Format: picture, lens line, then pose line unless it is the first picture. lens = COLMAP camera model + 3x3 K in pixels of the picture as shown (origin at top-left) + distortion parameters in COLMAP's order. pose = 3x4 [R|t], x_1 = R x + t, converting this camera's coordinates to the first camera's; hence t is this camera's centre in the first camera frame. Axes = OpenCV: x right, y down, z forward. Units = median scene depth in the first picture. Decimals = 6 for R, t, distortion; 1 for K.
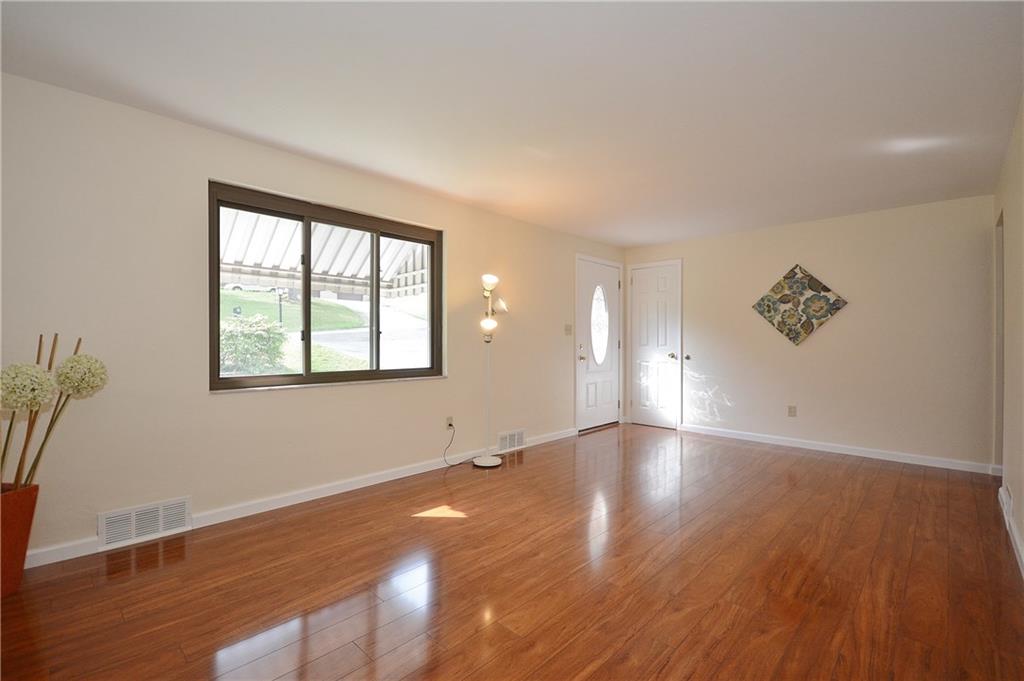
lens RADIAL K [[453.0, 0, 504.7], [0, 453.0, 340.7], [0, 0, 1]] dist [0.007704, -0.010204]
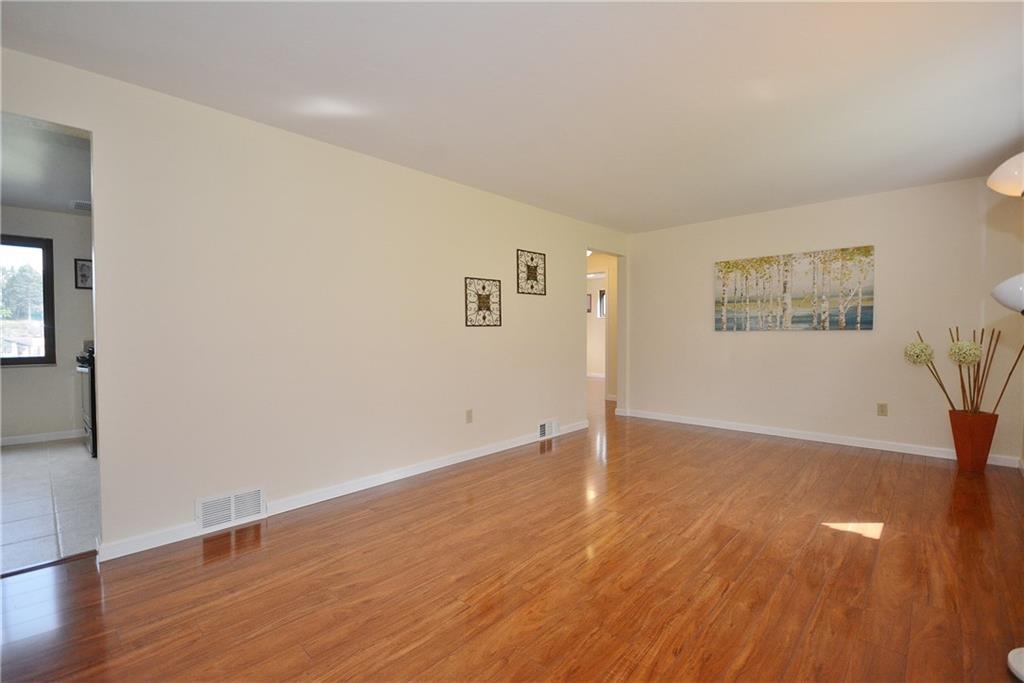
lens RADIAL K [[453.0, 0, 514.2], [0, 453.0, 339.0], [0, 0, 1]] dist [0.007704, -0.010204]
pose [[-0.999659, 0.000744, -0.026105, 0.323129], [0.000424, 0.999925, 0.012278, 0.004928], [0.026112, 0.012263, -0.999584, 1.107244]]
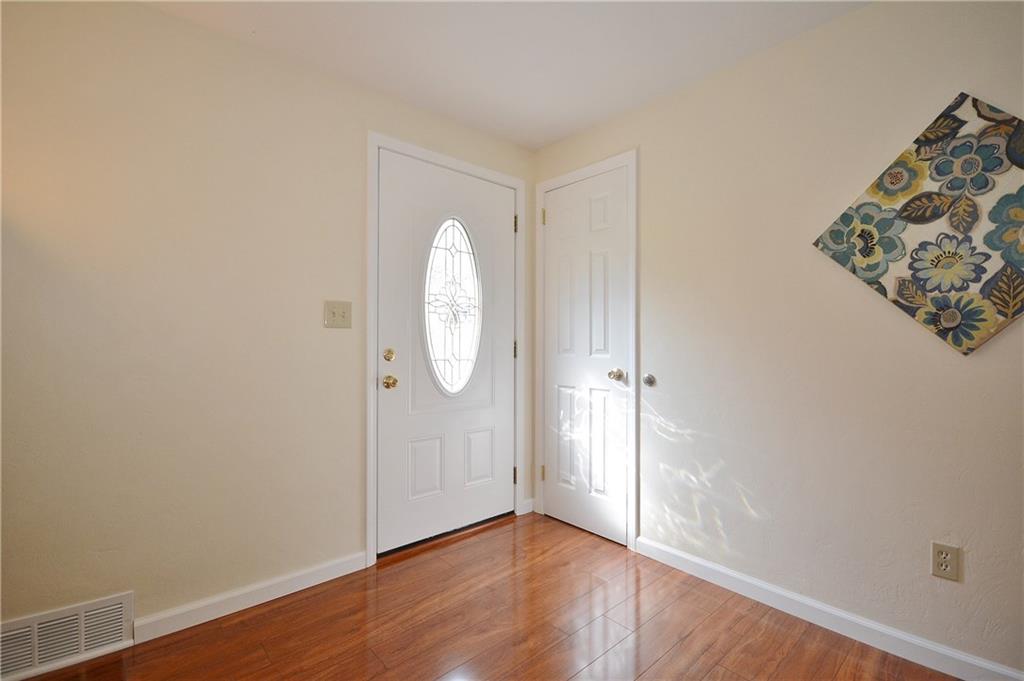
lens RADIAL K [[453.0, 0, 506.5], [0, 453.0, 340.6], [0, 0, 1]] dist [0.007704, -0.010204]
pose [[0.996198, -0.002143, -0.087090, 0.354376], [0.001594, 0.999978, -0.006365, 0.002490], [0.087102, 0.006202, 0.996180, 0.658284]]
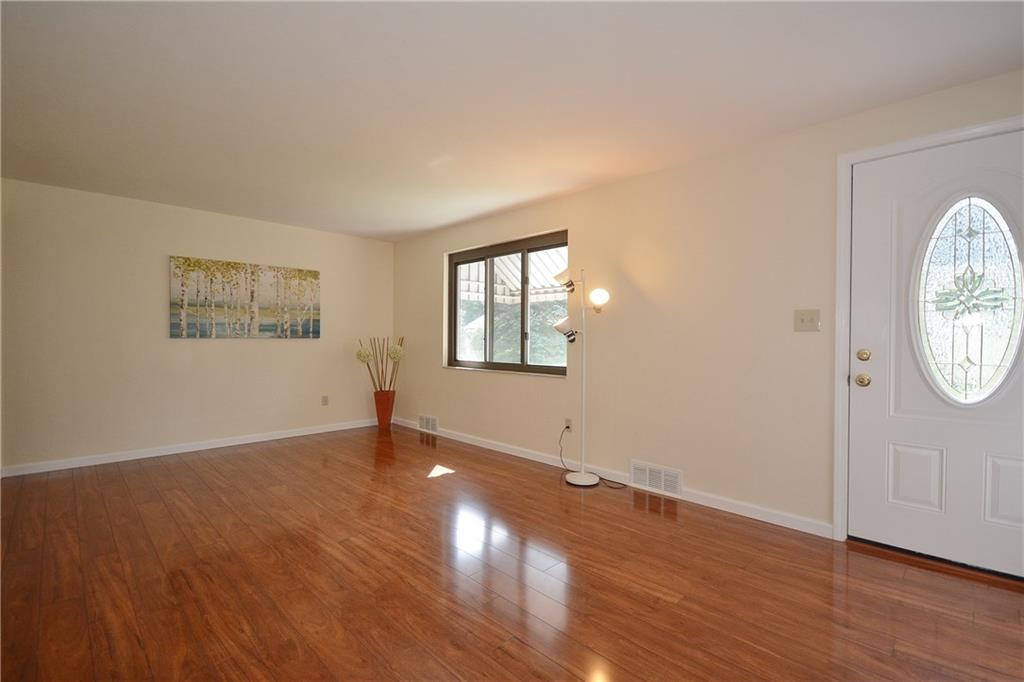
lens RADIAL K [[453.0, 0, 512.3], [0, 453.0, 343.4], [0, 0, 1]] dist [0.007704, -0.010204]
pose [[-0.012785, 0.008172, -0.999885, 0.701777], [-0.005575, 0.999950, 0.008244, -0.000925], [0.999903, 0.005680, -0.012738, 0.736896]]
